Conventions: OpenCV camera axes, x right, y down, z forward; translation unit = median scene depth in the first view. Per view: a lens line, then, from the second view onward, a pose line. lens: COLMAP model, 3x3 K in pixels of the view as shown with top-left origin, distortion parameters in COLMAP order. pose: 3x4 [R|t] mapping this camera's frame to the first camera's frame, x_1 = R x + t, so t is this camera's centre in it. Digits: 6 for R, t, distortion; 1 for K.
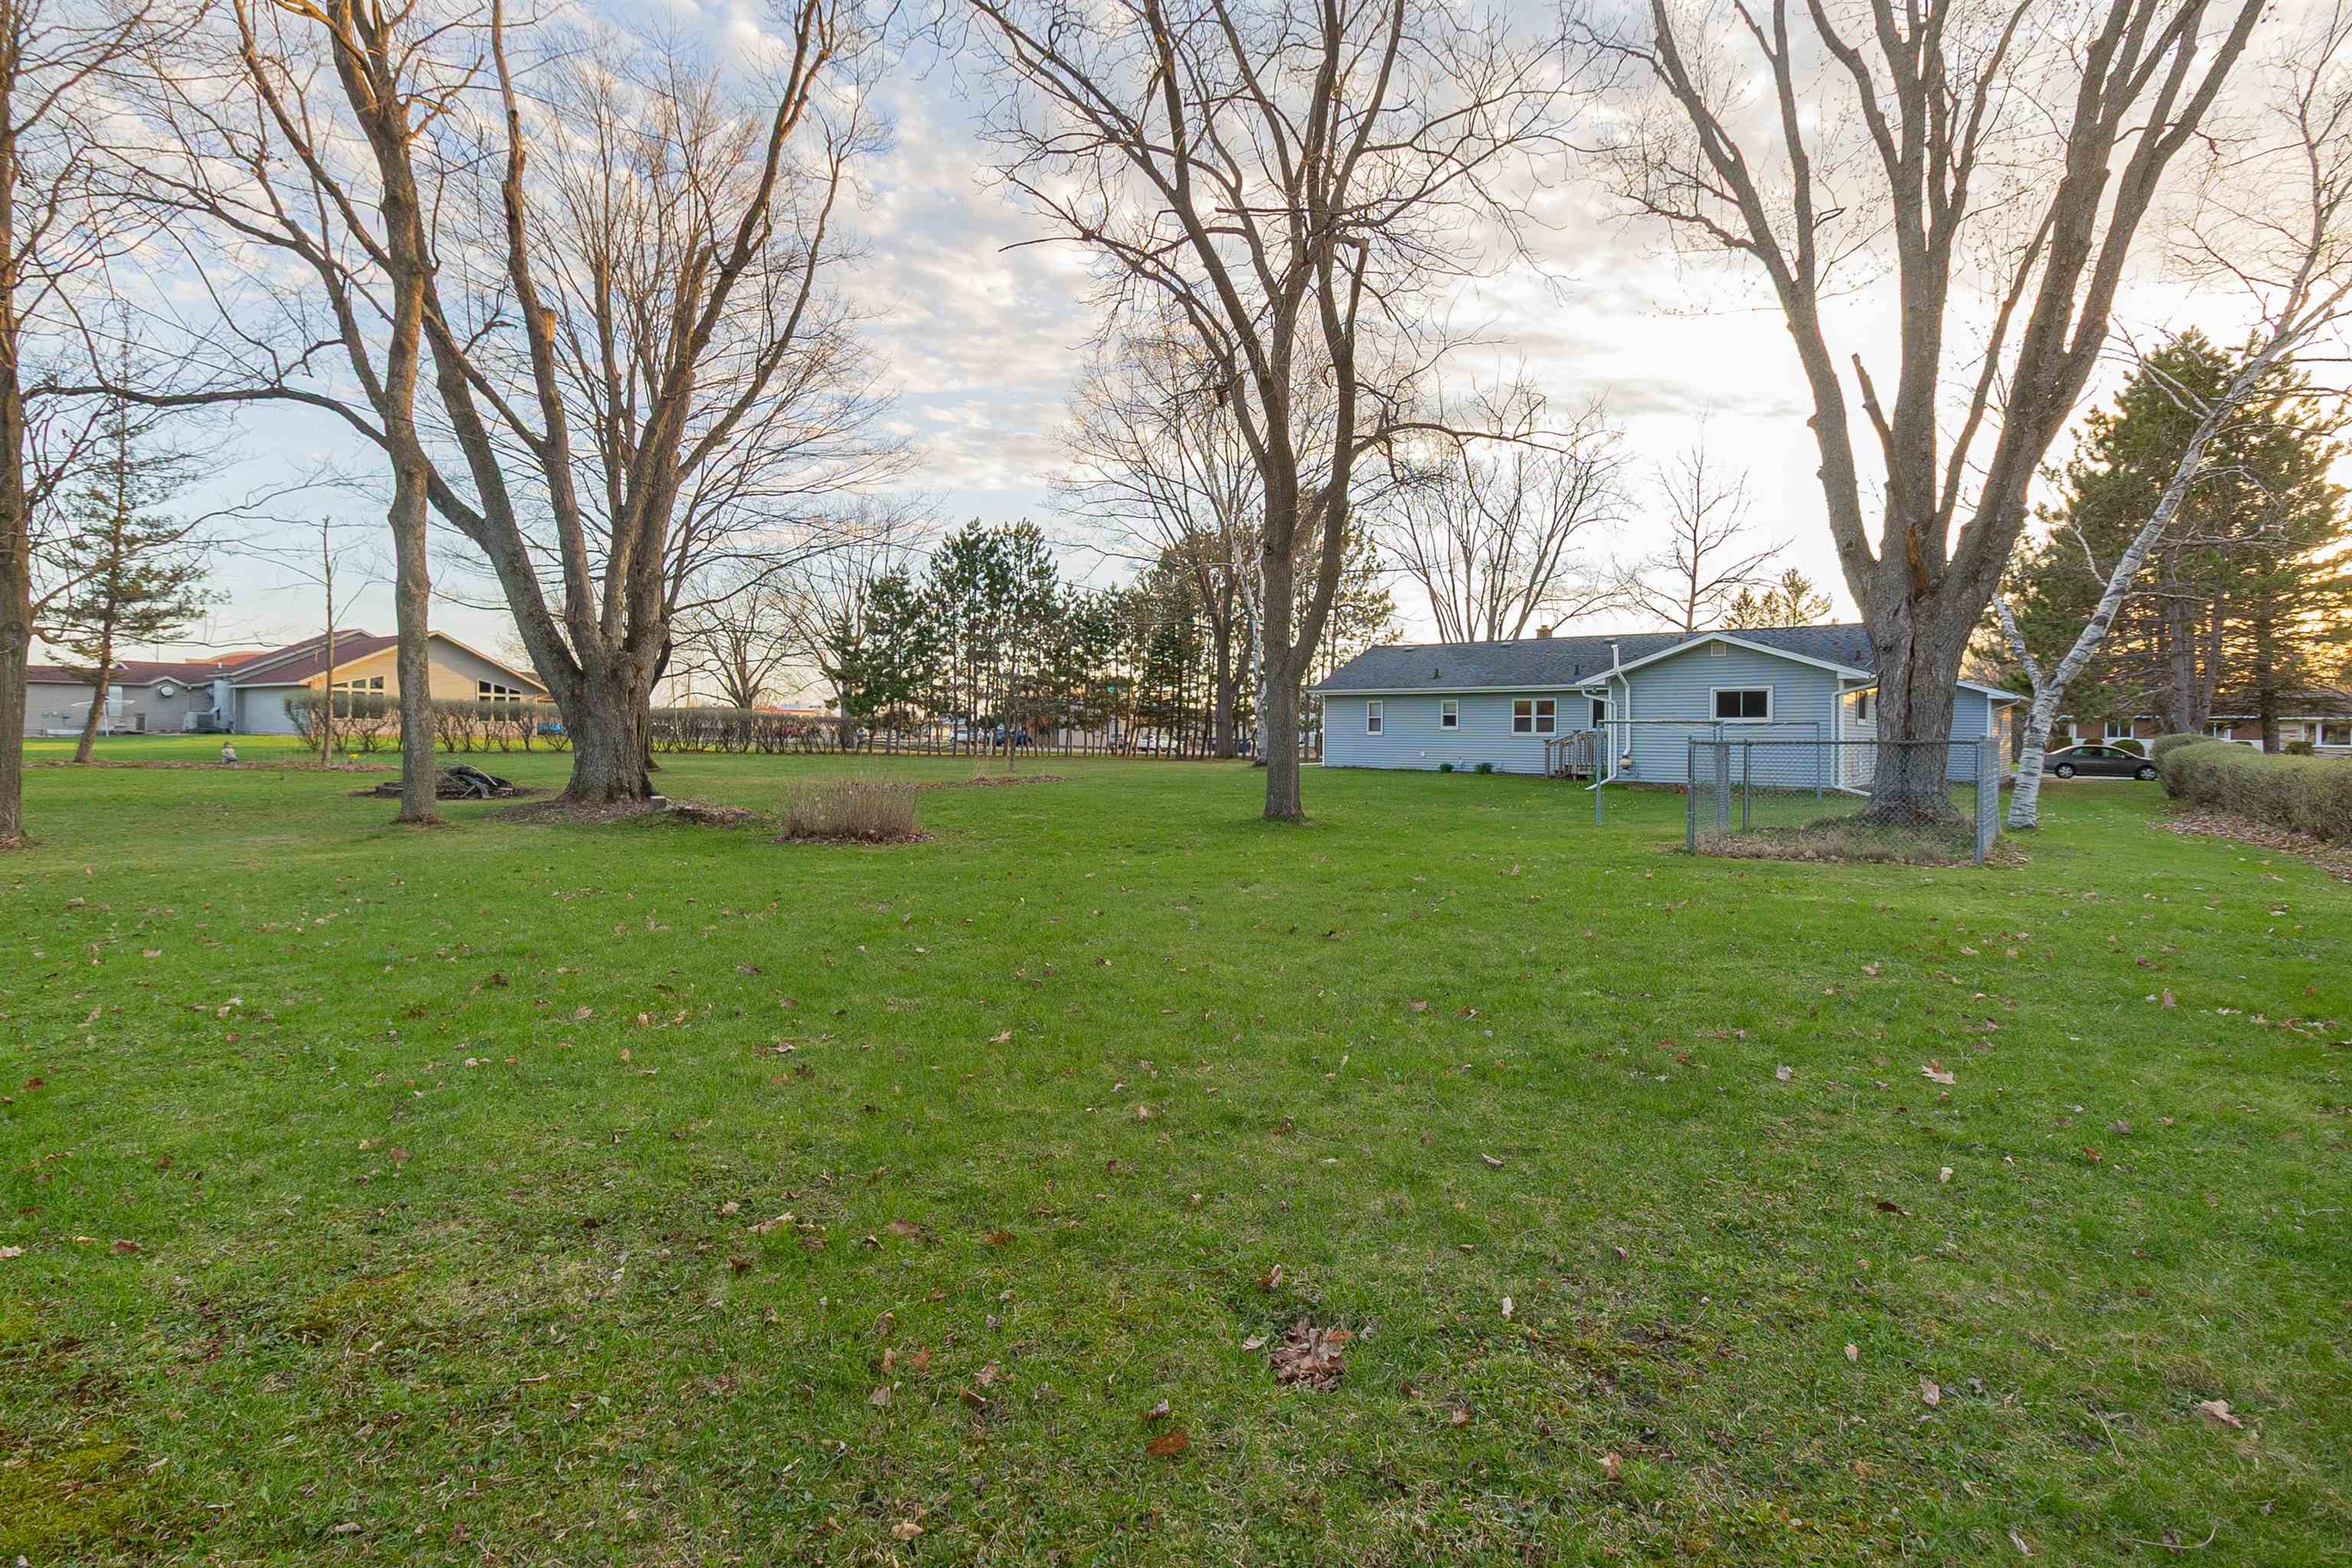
lens RADIAL K [[1096.0, 0, 1174.6], [0, 1096.0, 774.7], [0, 0, 1]] dist [0.002143, 0.000119]
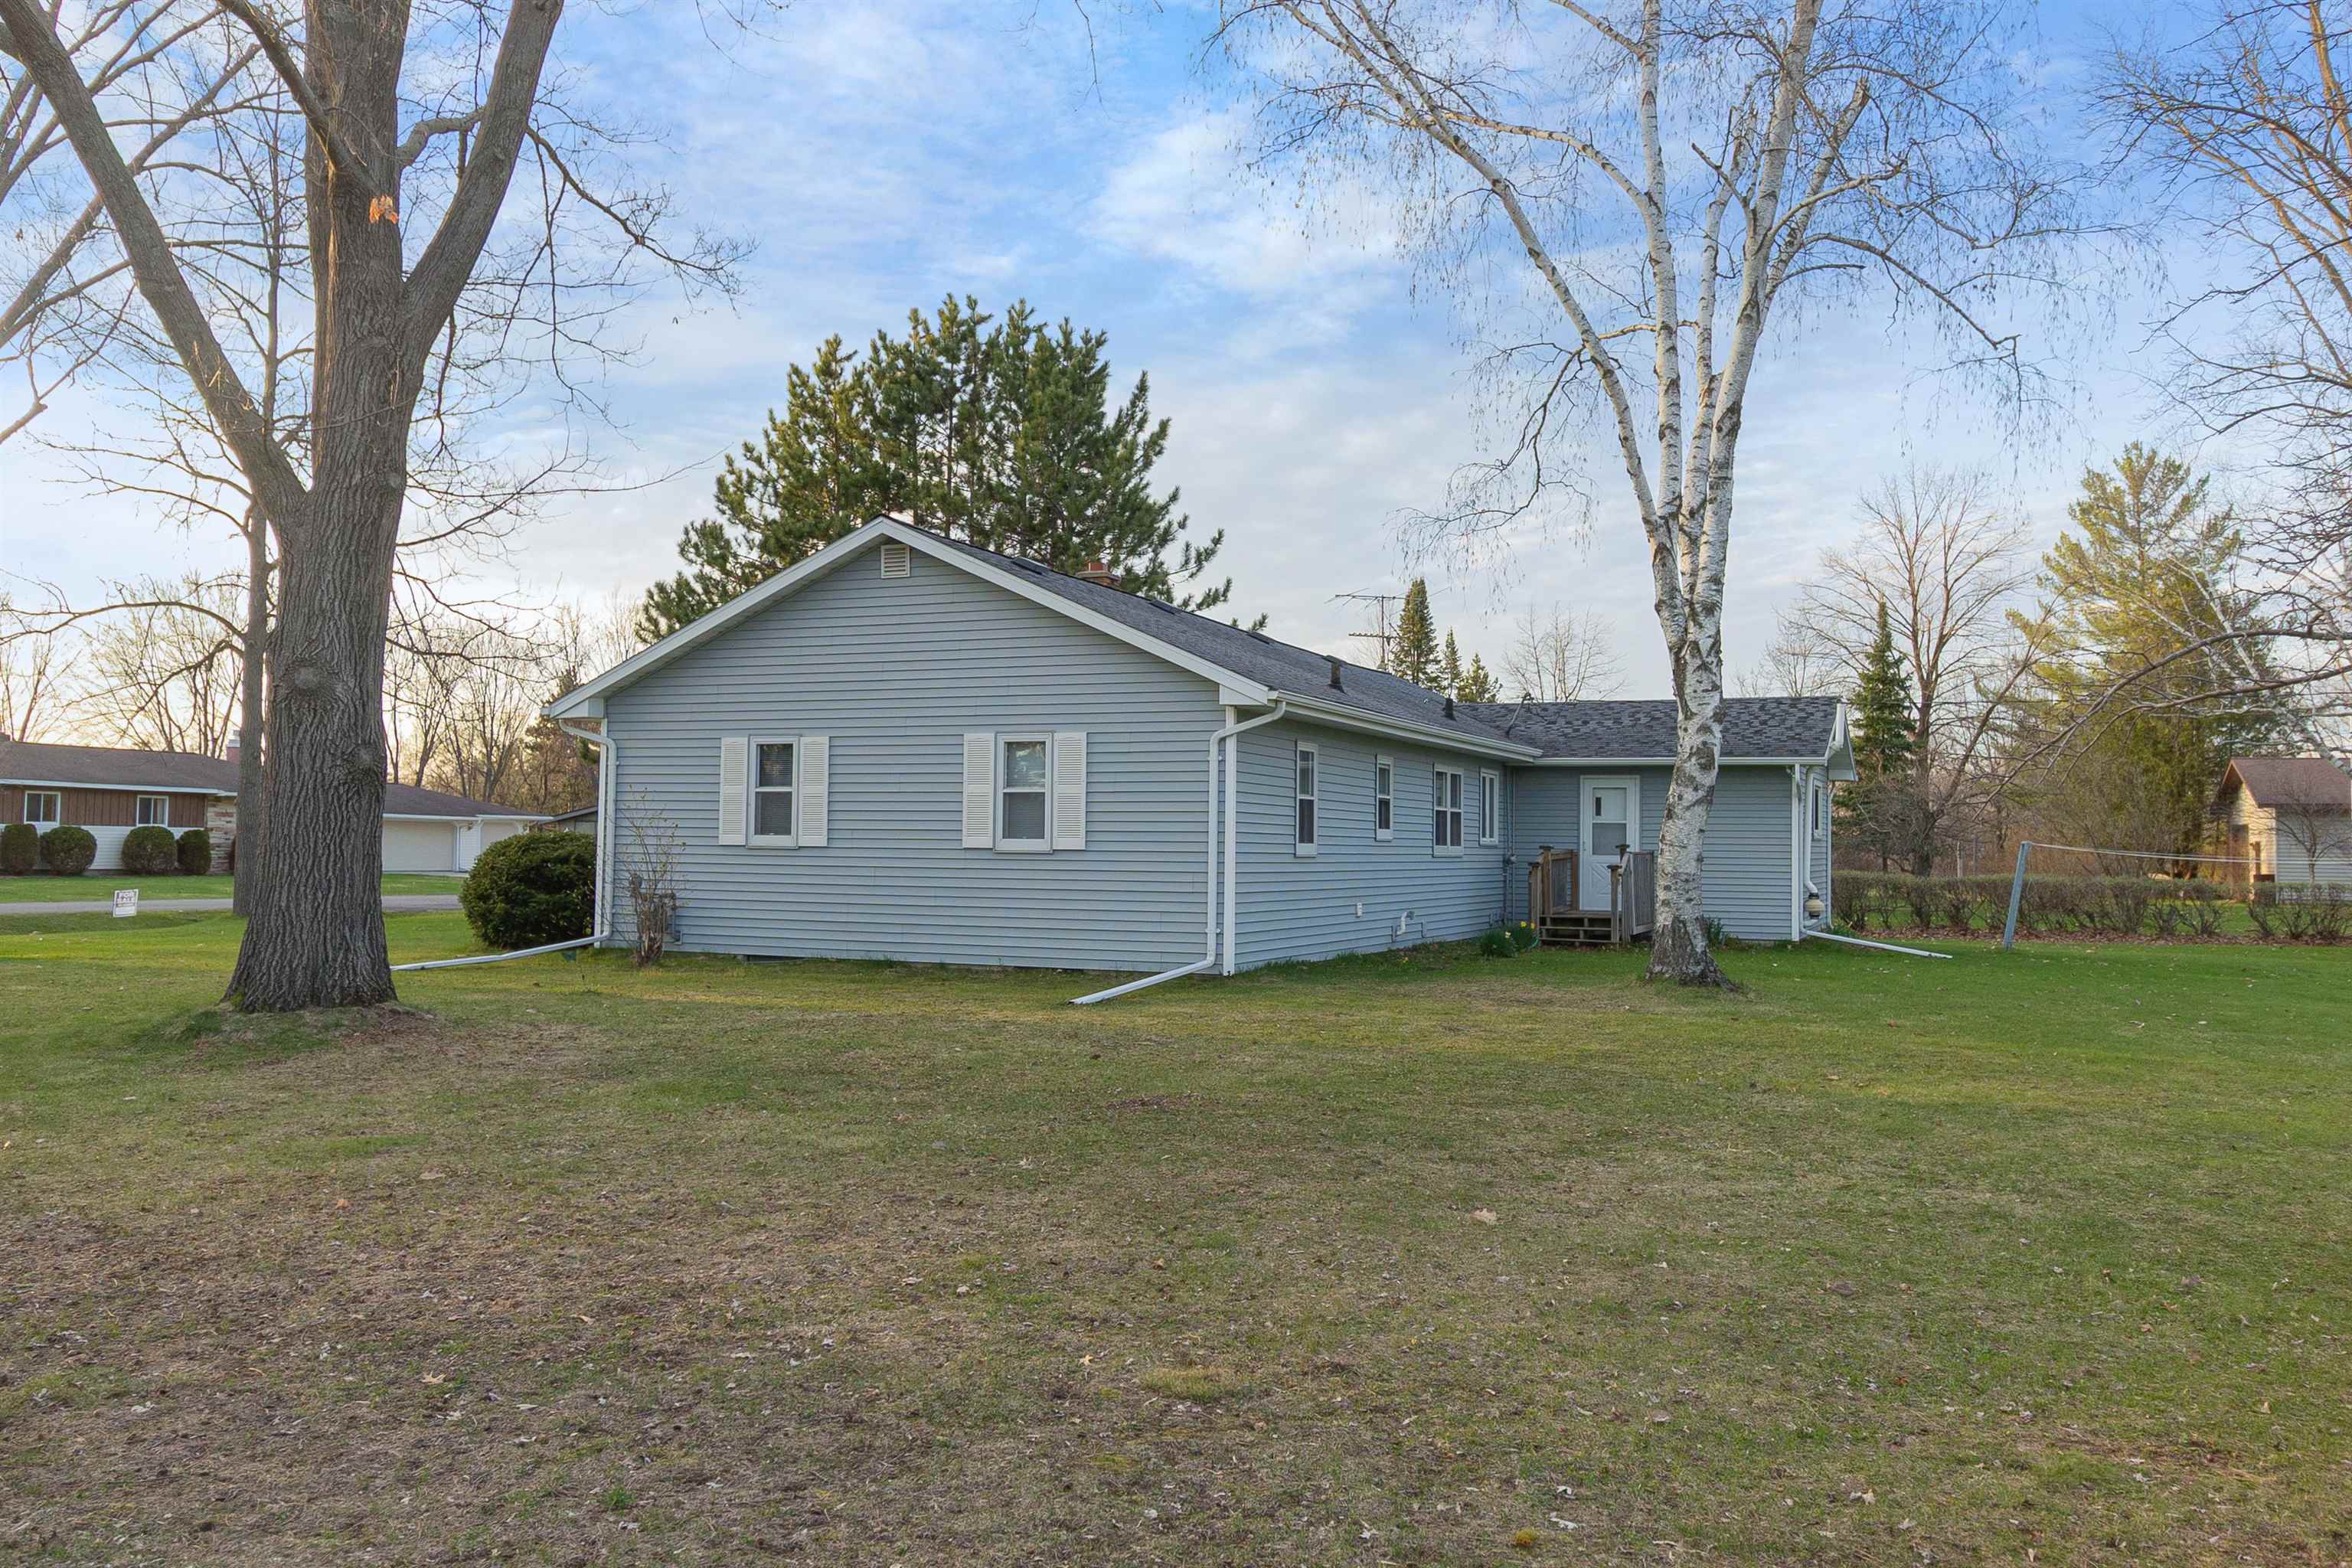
lens RADIAL K [[1867.6, 0, 1181.0], [0, 1867.6, 783.5], [0, 0, 1]] dist [-0.001529, 0.001784]
pose [[-0.293642, 0.027366, 0.955524, -0.338745], [0.023938, 0.999487, -0.021269, -0.050365], [-0.955616, 0.016628, -0.294147, 1.320555]]
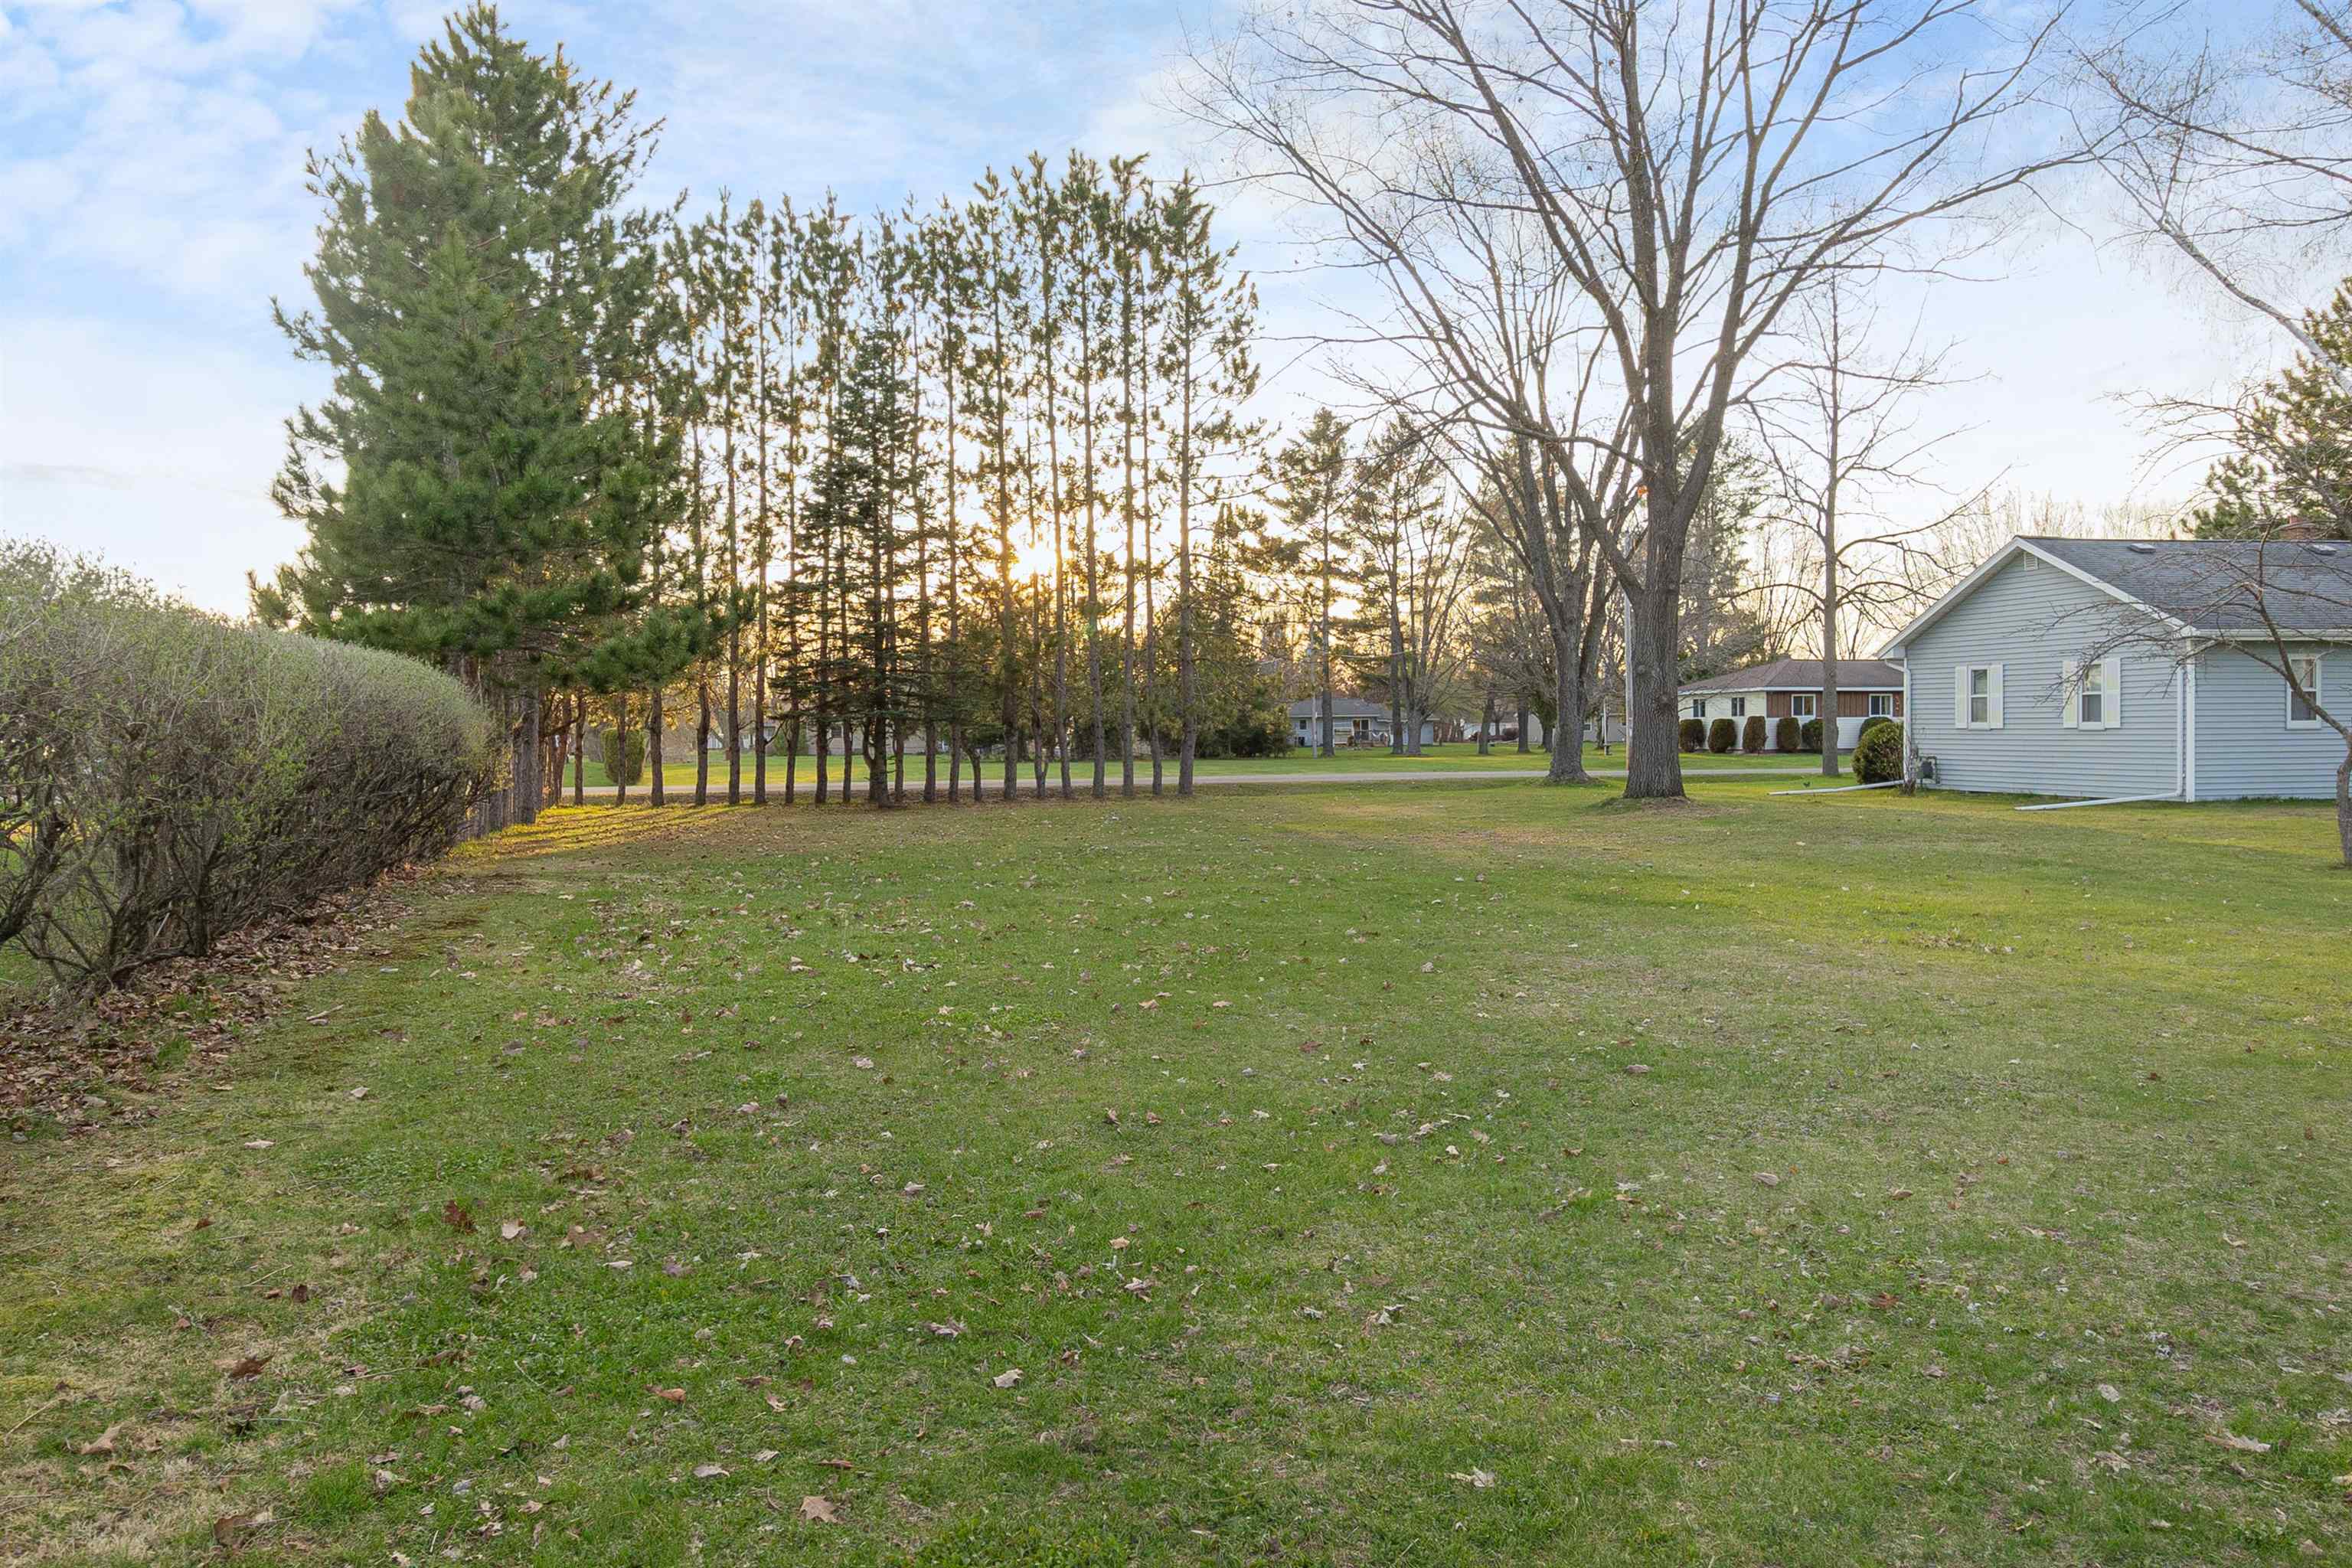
lens RADIAL K [[1867.6, 0, 1166.1], [0, 1867.6, 776.2], [0, 0, 1]] dist [-0.001529, 0.001784]
pose [[0.607079, -0.028805, 0.794119, -0.816962], [0.041944, 0.999111, 0.004176, -0.043090], [-0.793534, 0.030774, 0.607748, 1.005470]]
